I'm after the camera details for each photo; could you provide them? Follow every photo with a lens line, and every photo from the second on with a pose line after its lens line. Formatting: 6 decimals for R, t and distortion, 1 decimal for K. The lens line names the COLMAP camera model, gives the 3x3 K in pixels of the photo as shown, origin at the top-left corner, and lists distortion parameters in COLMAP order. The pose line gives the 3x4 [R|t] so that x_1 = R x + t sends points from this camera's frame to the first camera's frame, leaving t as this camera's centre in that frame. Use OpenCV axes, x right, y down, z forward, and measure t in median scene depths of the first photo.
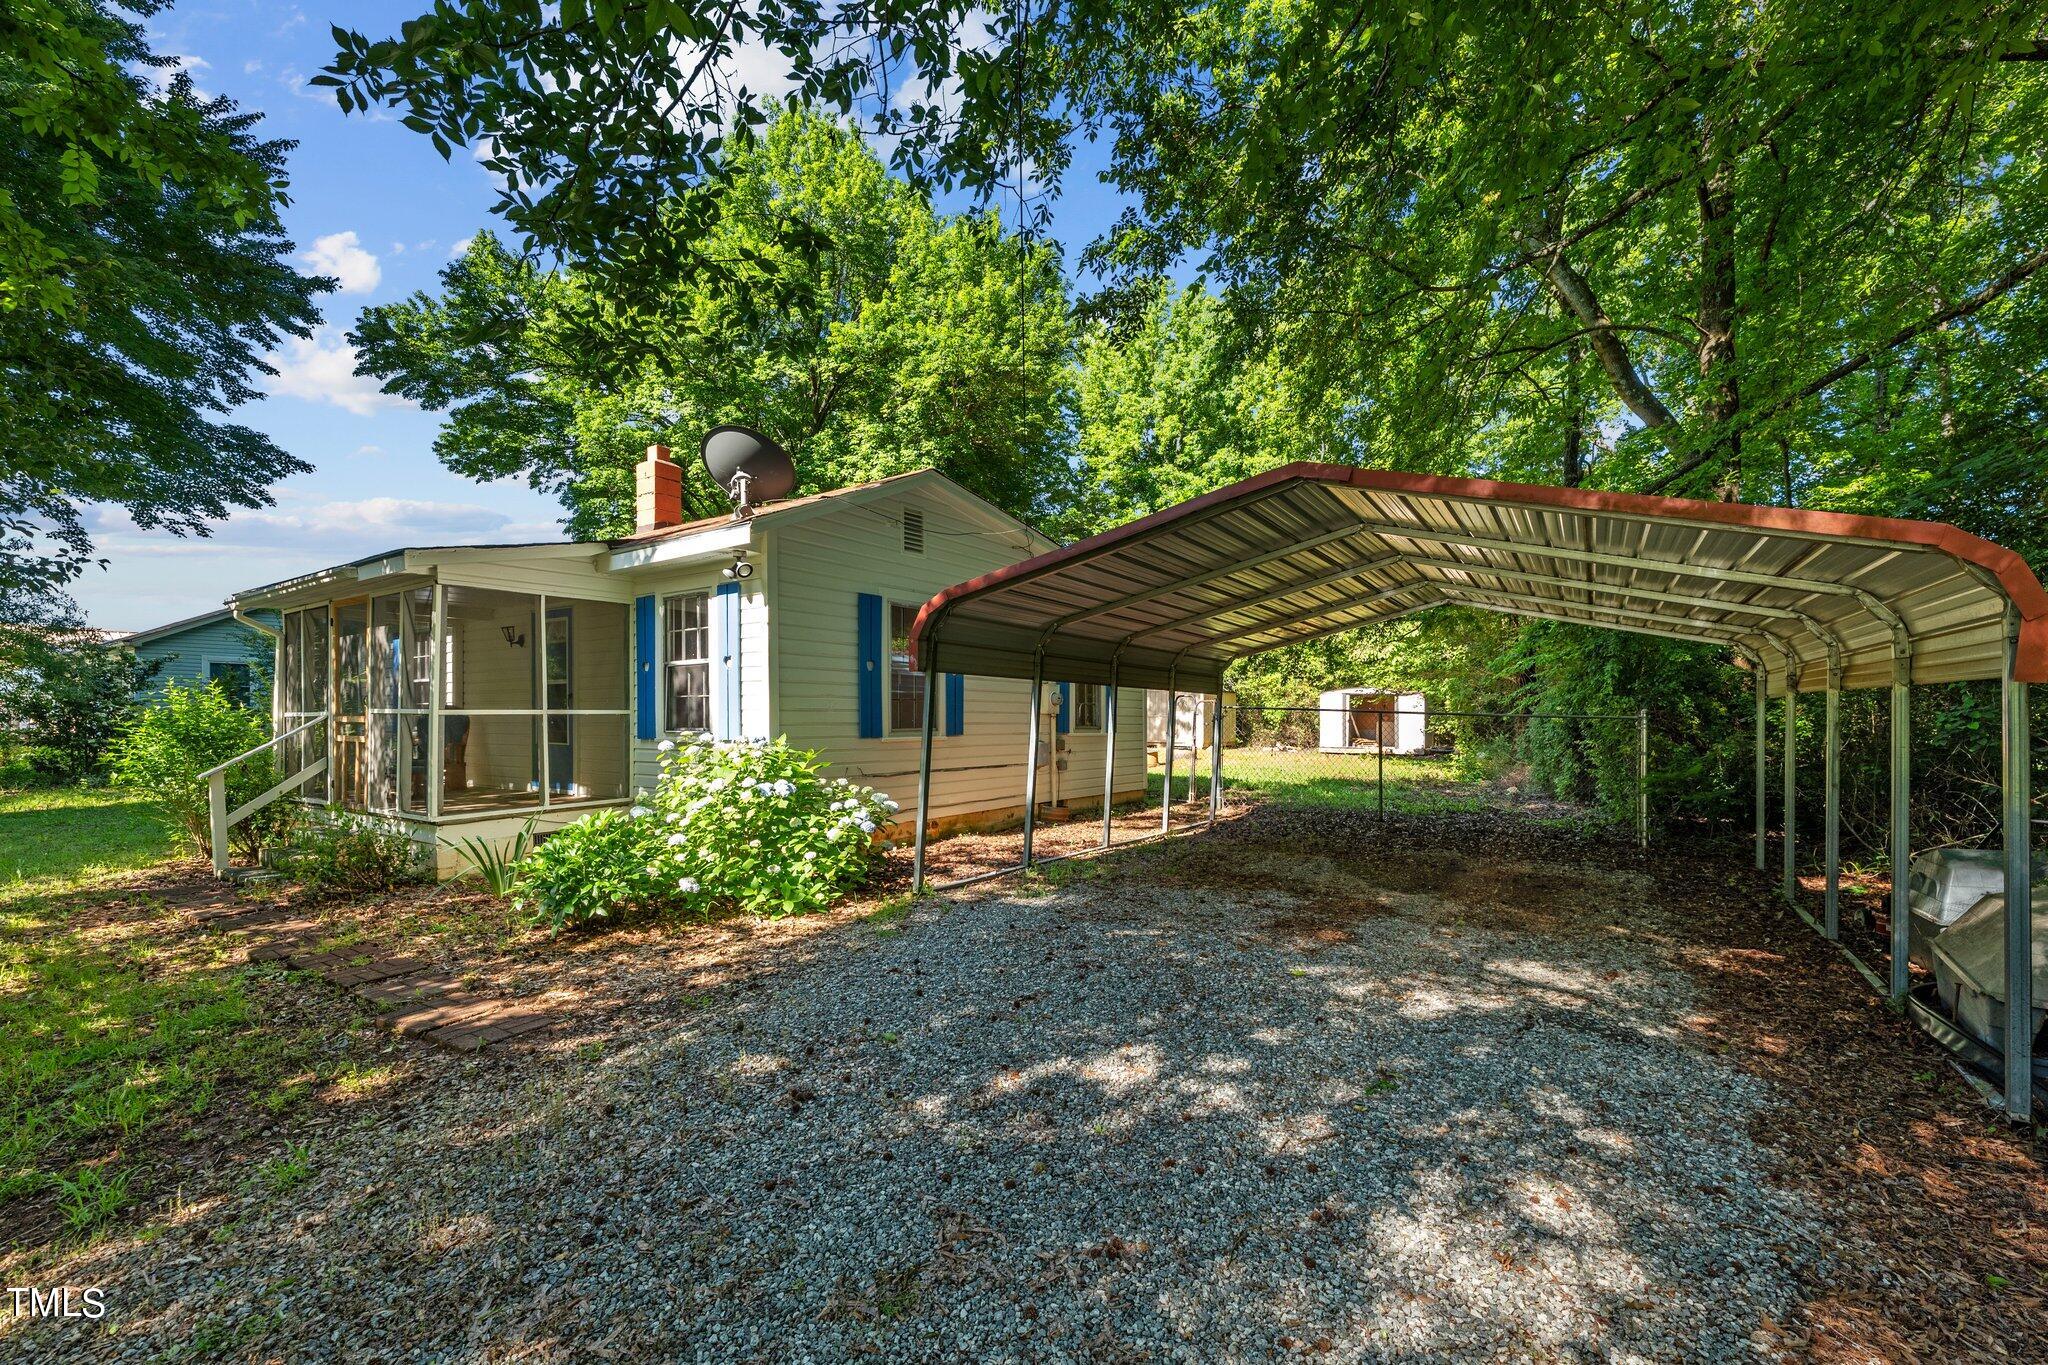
lens RADIAL K [[847.7, 0, 1026.2], [0, 847.7, 690.5], [0, 0, 1]] dist [0.001558, -0.000530]
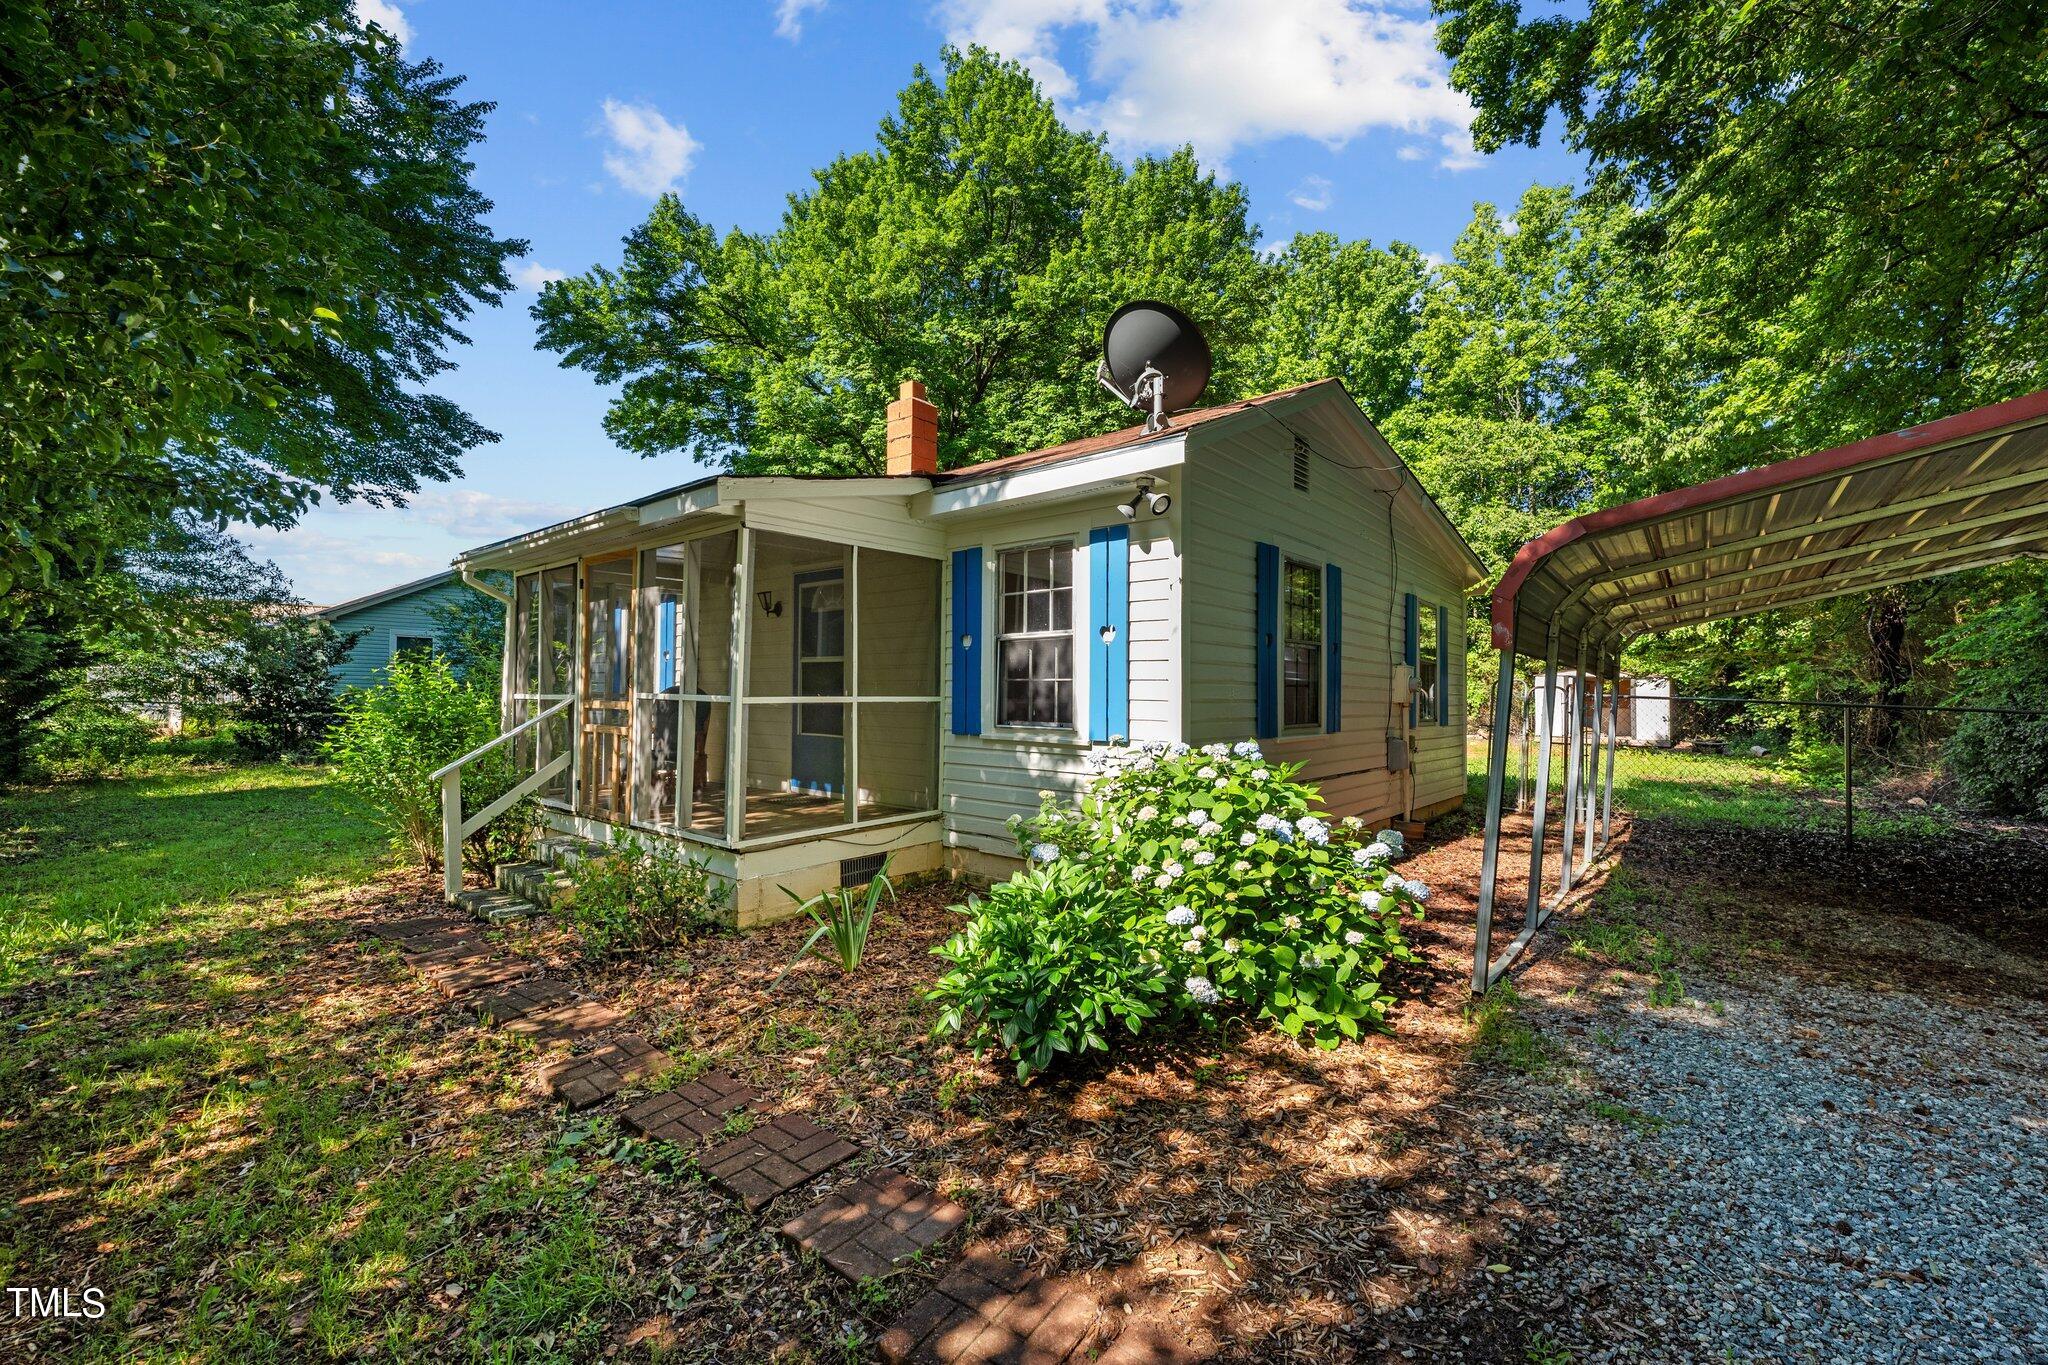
lens RADIAL K [[818.1, 0, 1024.1], [0, 818.1, 652.5], [0, 0, 1]] dist [0.000083, 0.000003]
pose [[0.995505, 0.005651, -0.094536, -0.172580], [-0.007425, 0.999803, -0.018422, -0.001907], [0.094413, 0.019041, 0.995351, 0.140534]]
